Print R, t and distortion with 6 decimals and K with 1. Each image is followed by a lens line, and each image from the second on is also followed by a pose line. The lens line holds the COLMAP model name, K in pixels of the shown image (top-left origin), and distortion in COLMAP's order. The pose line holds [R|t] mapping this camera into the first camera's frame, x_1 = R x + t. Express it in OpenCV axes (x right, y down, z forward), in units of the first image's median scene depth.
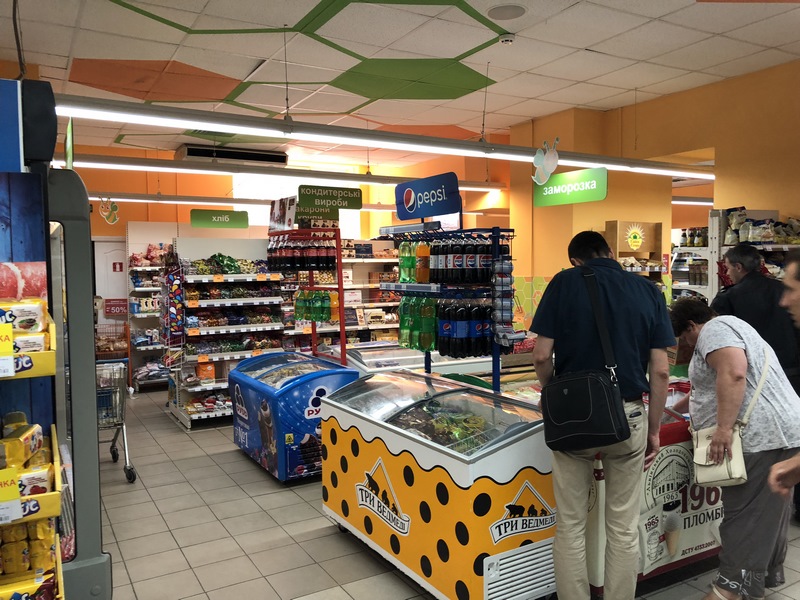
lens RADIAL K [[659.0, 0, 402.7], [0, 659.0, 305.0], [0, 0, 1]] dist [0.037605, -0.028467]
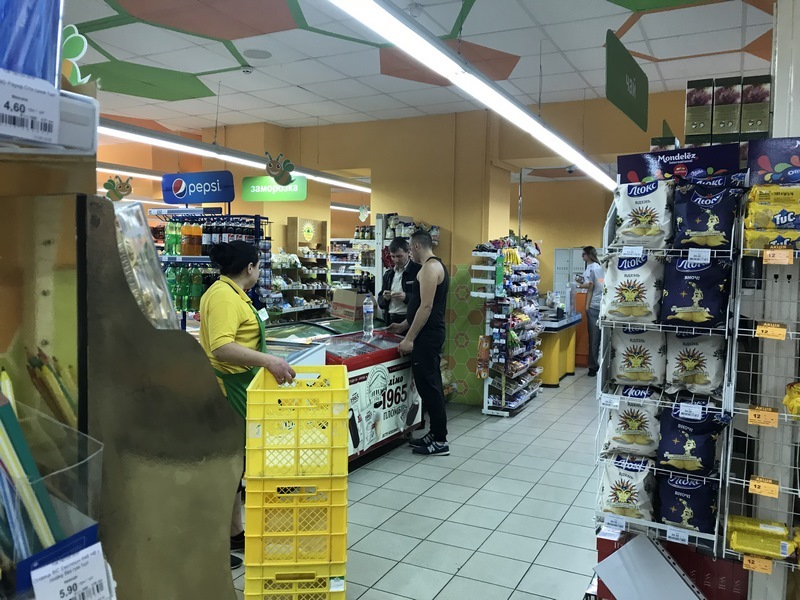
lens RADIAL K [[649.2, 0, 399.8], [0, 649.2, 298.2], [0, 0, 1]] dist [0.008975, -0.007493]
pose [[0.841706, -0.001339, 0.539935, -0.255185], [0.002958, 0.999993, -0.002131, 0.042245], [-0.539928, 0.003391, 0.841704, -0.204668]]
